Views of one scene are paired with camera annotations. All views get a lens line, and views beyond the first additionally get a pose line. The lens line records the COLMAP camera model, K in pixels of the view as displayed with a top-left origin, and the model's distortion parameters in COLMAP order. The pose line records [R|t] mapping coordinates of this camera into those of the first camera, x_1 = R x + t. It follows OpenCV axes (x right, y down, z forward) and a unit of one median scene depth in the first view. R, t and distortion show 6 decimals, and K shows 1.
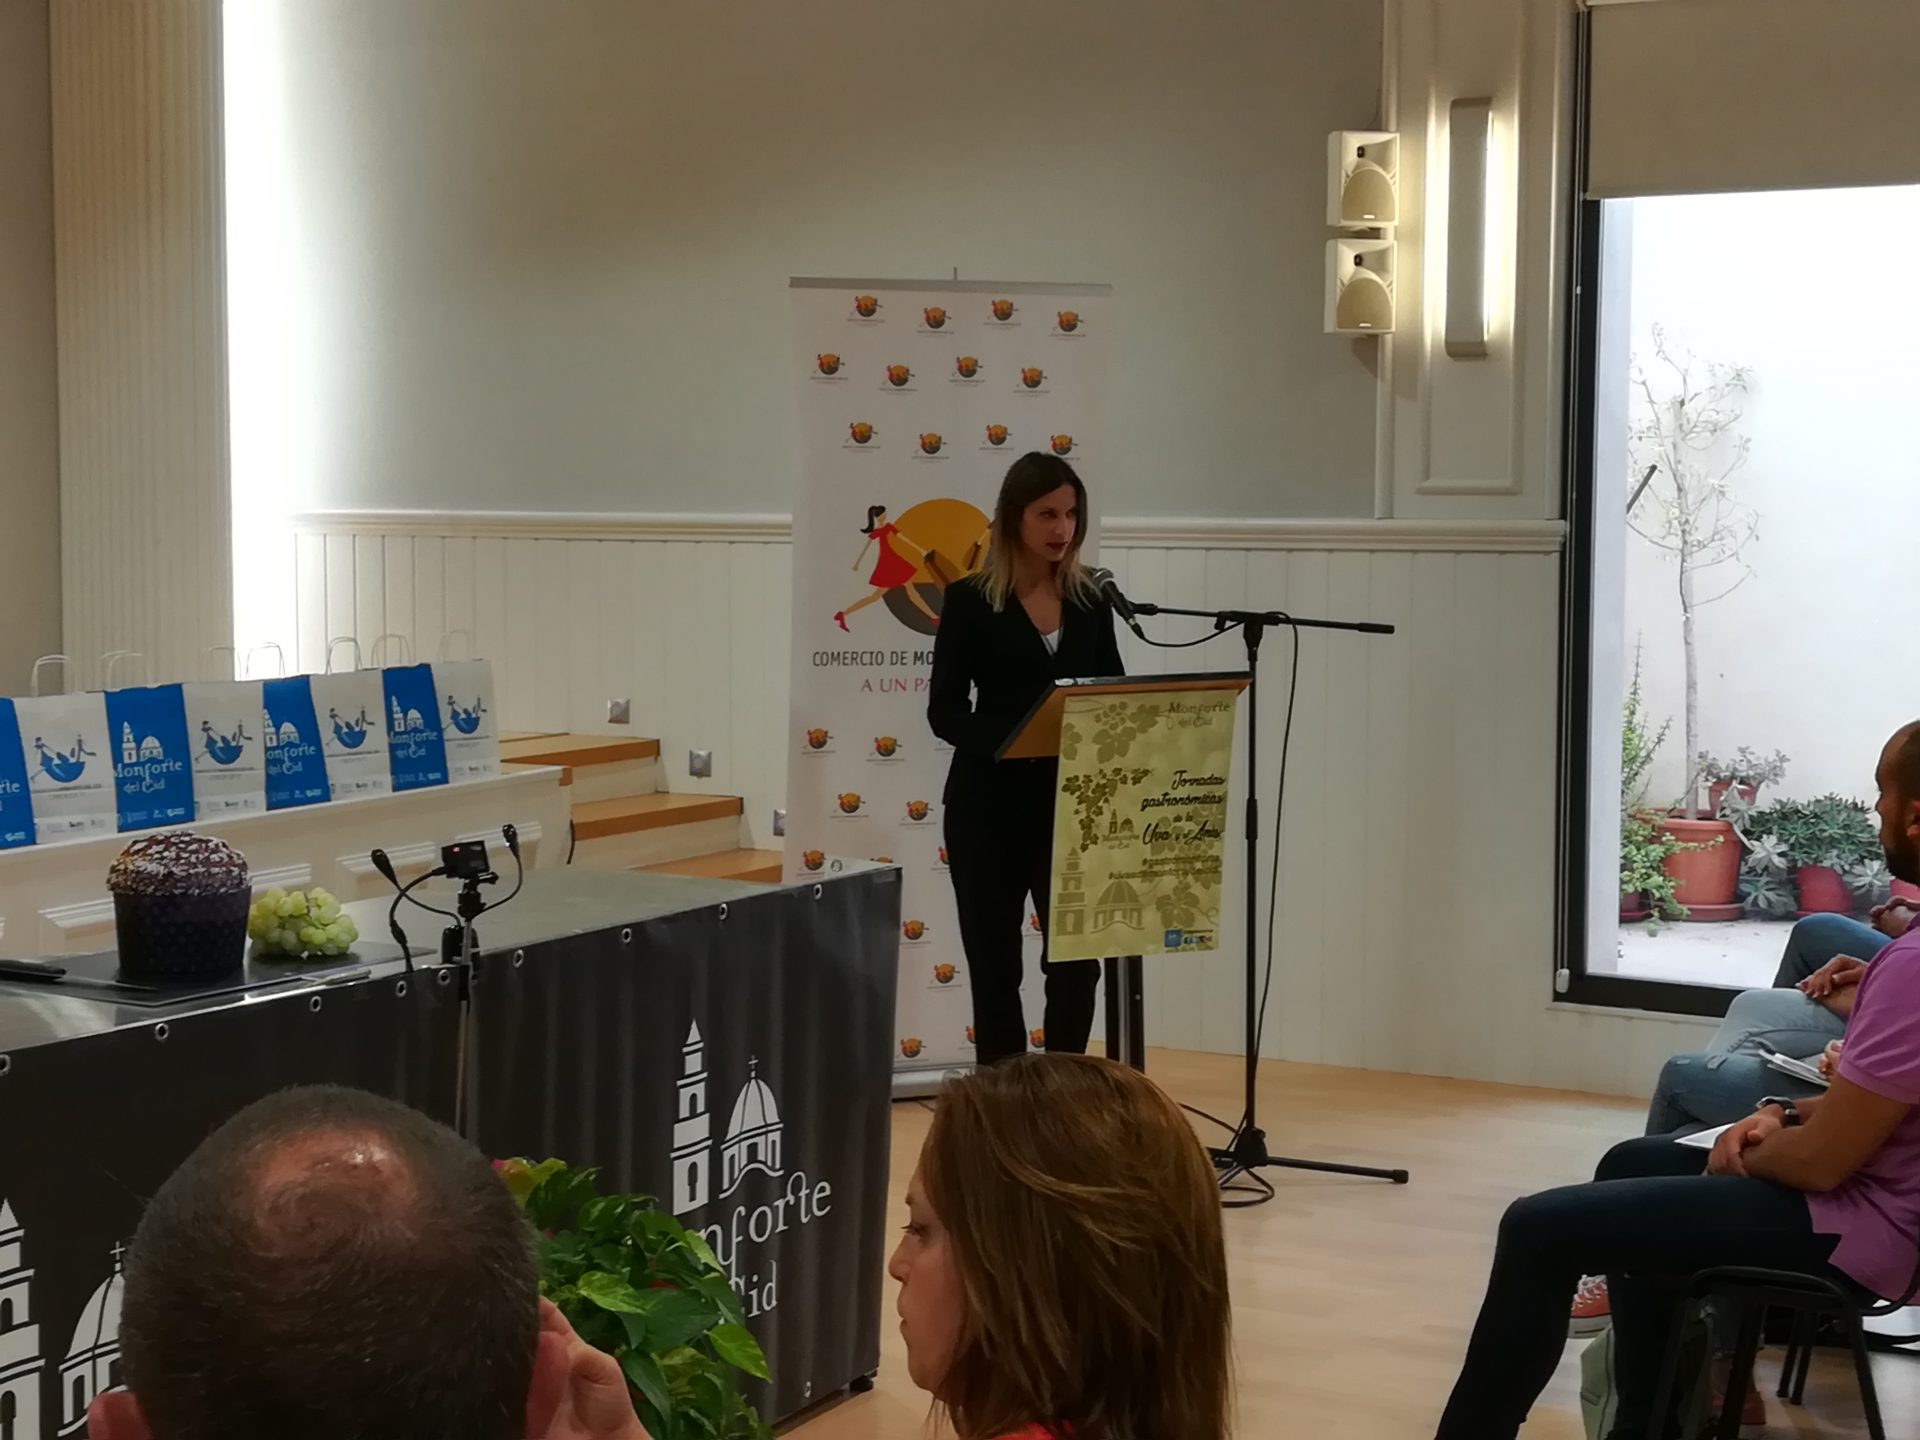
lens RADIAL K [[3152.1, 0, 960.0], [0, 3152.1, 720.0], [0, 0, 1]] dist [0.141265, 0.037199]
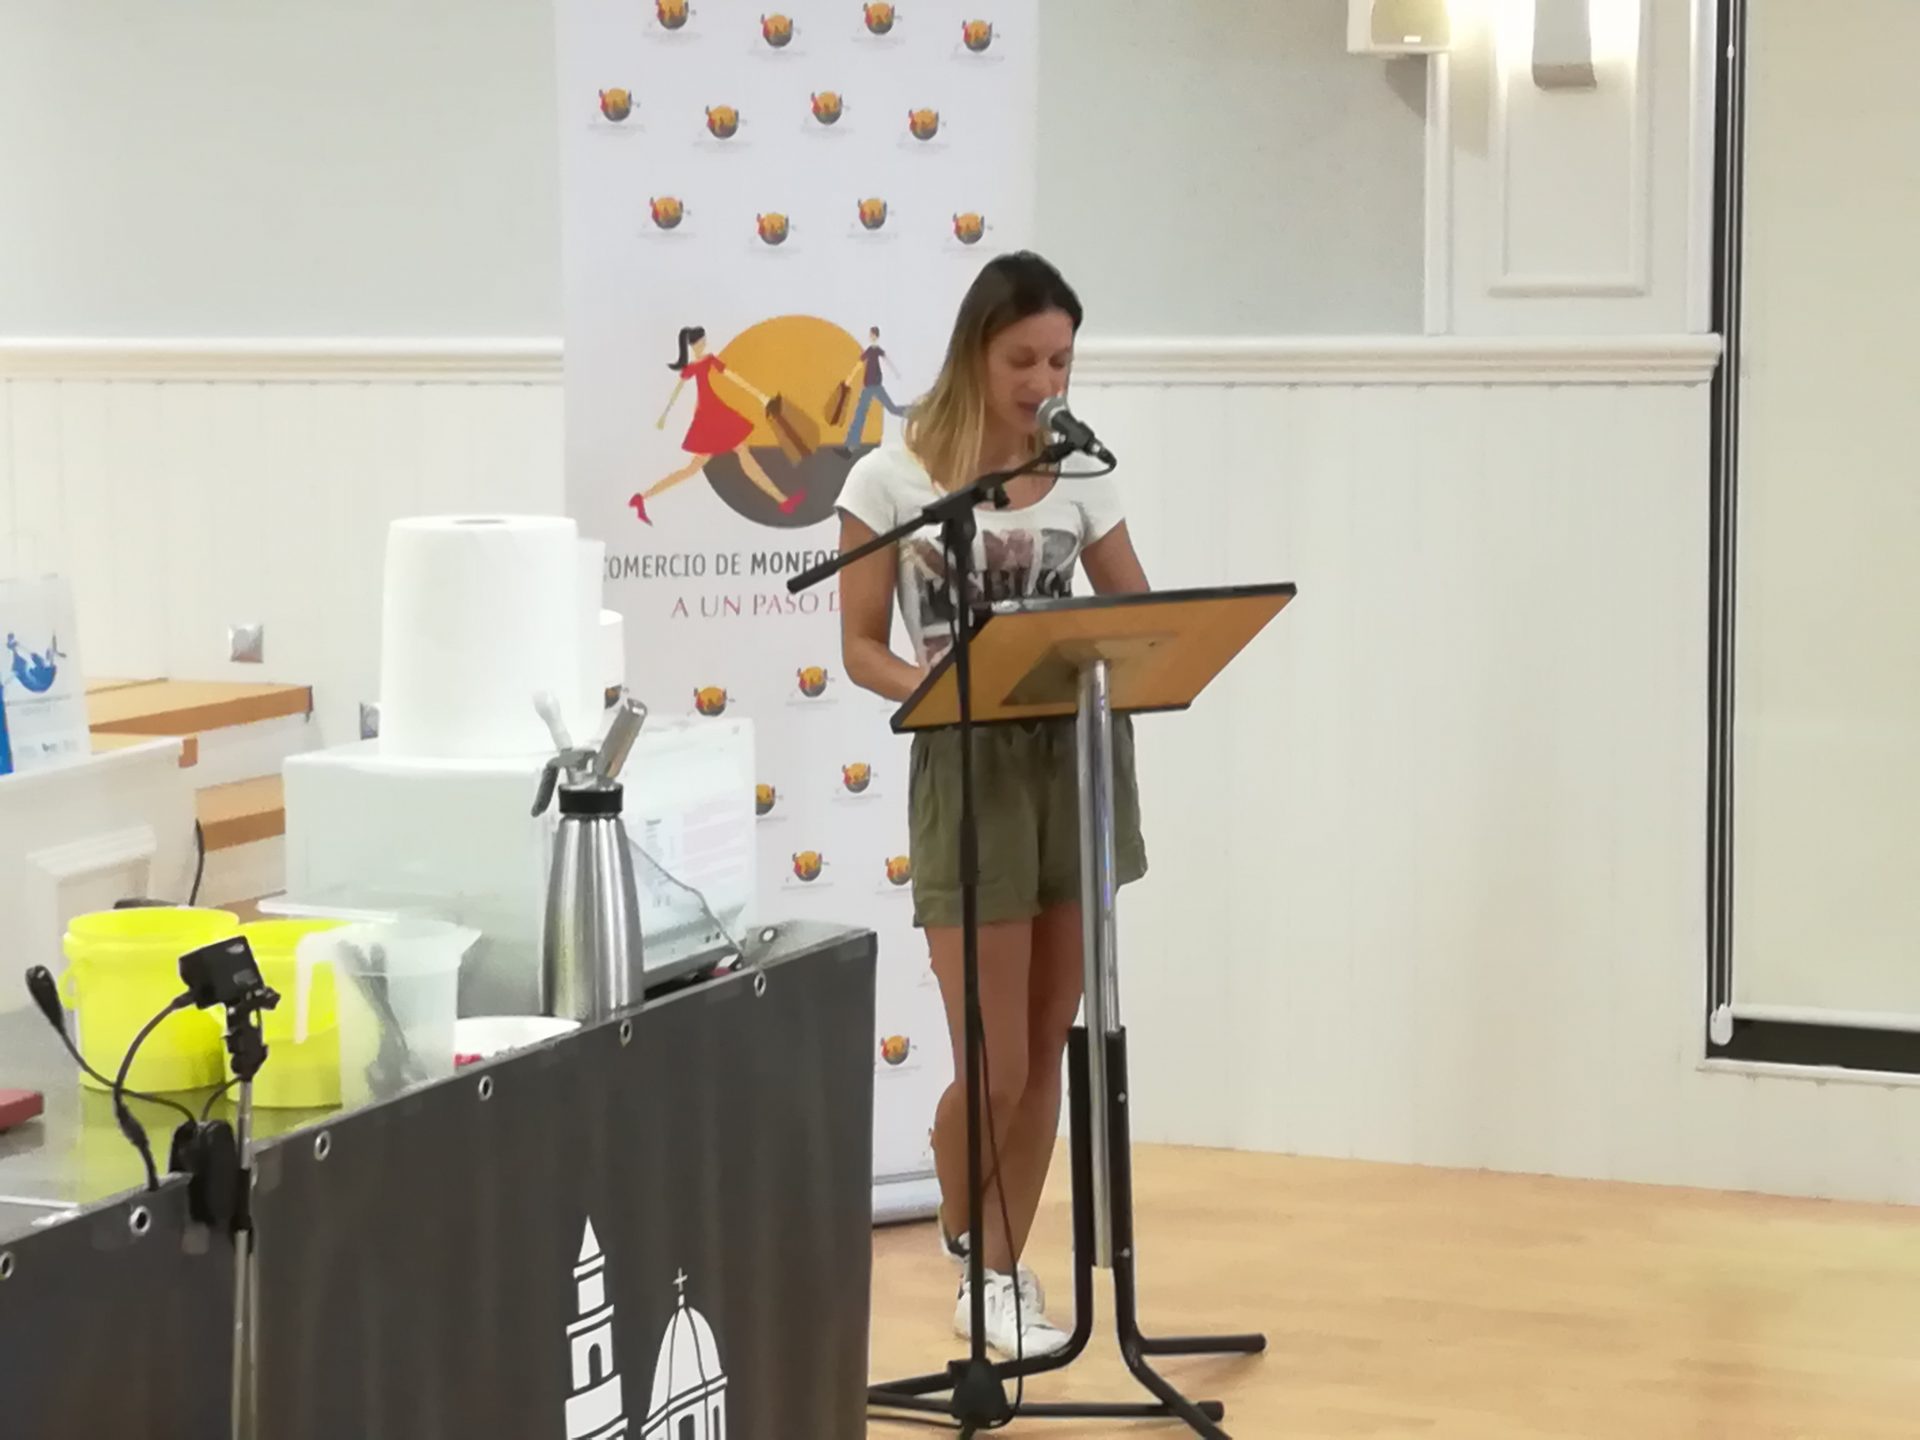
lens RADIAL K [[4081.7, 0, 963.7], [0, 4081.7, 813.5], [0, 0, 1]] dist [0.041814, 0.009988]
pose [[0.993486, -0.028266, 0.110394, -0.065703], [0.022142, 0.998168, 0.056307, -0.014715], [-0.111783, -0.053496, 0.992292, 0.164543]]
